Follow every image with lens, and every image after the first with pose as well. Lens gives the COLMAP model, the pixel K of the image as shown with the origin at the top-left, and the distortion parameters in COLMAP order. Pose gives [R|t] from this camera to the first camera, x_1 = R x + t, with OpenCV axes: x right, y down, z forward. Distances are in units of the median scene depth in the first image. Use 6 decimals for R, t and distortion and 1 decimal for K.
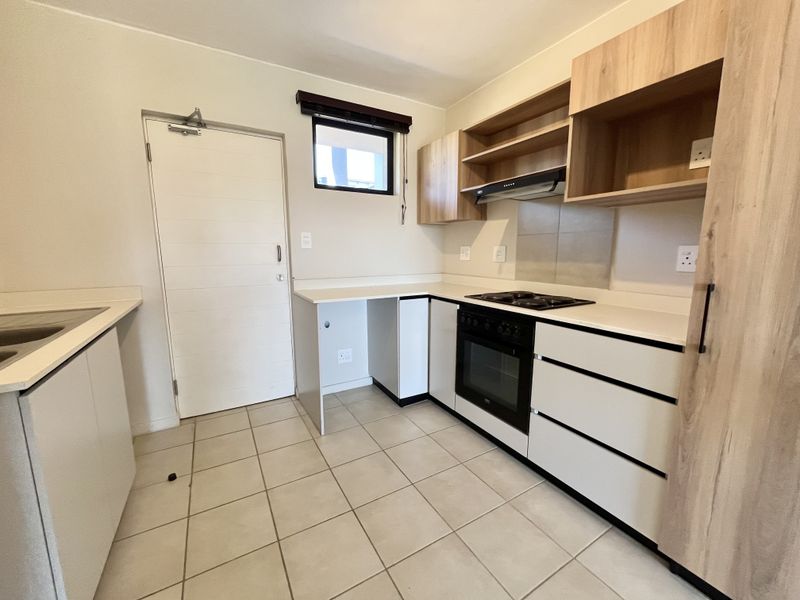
lens RADIAL K [[323.3, 0, 398.5], [0, 323.3, 297.6], [0, 0, 1]] dist [-0.001640, -0.000329]
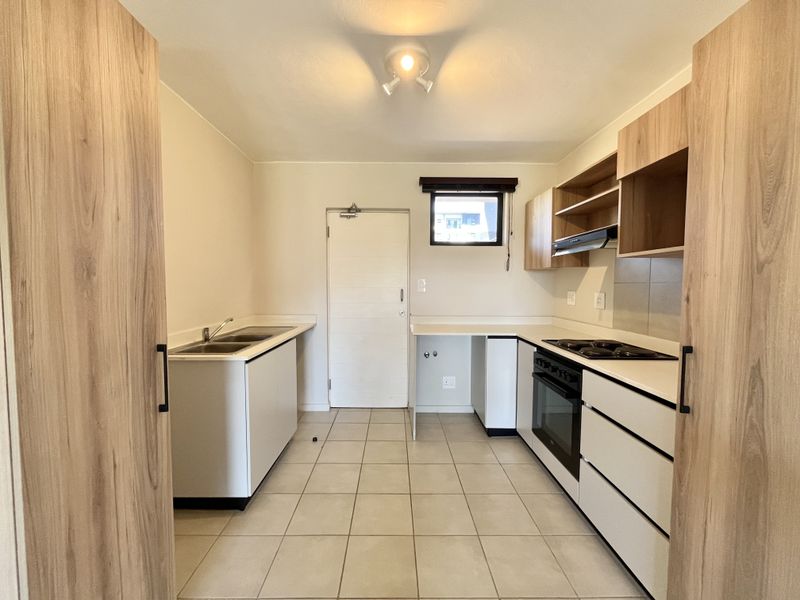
lens RADIAL K [[323.3, 0, 398.5], [0, 323.3, 297.6], [0, 0, 1]] dist [-0.001640, -0.000329]
pose [[0.871070, 0.028158, -0.490352, 0.290613], [-0.078928, 0.993405, -0.083164, -0.016435], [0.484777, 0.111144, 0.867548, -0.168274]]
